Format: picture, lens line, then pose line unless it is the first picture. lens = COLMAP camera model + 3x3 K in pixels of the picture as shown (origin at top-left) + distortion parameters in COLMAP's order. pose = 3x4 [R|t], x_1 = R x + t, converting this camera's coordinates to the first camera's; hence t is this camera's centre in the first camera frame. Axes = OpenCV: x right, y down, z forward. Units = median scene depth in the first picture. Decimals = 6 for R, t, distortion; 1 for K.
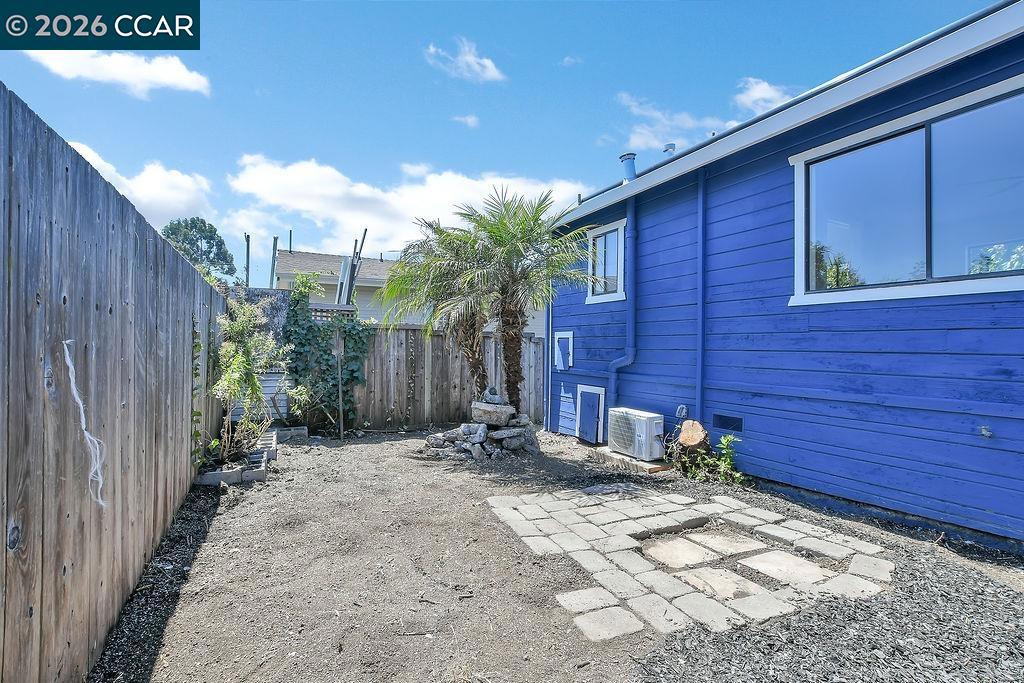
lens RADIAL K [[463.3, 0, 511.9], [0, 463.3, 343.0], [0, 0, 1]] dist [-0.036345, 0.000466]
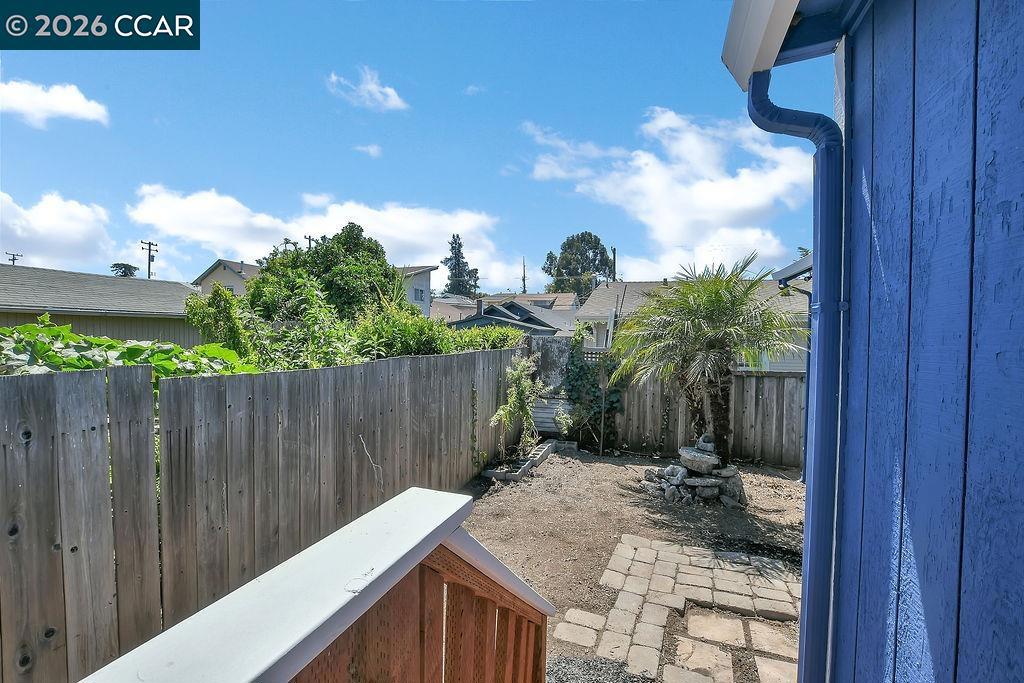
lens RADIAL K [[463.3, 0, 509.3], [0, 463.3, 341.5], [0, 0, 1]] dist [-0.036345, 0.000466]
pose [[0.708580, 0.010554, -0.705551, 0.525648], [0.001847, 0.999857, 0.016812, -0.195249], [0.705628, -0.013215, 0.708459, -0.122895]]
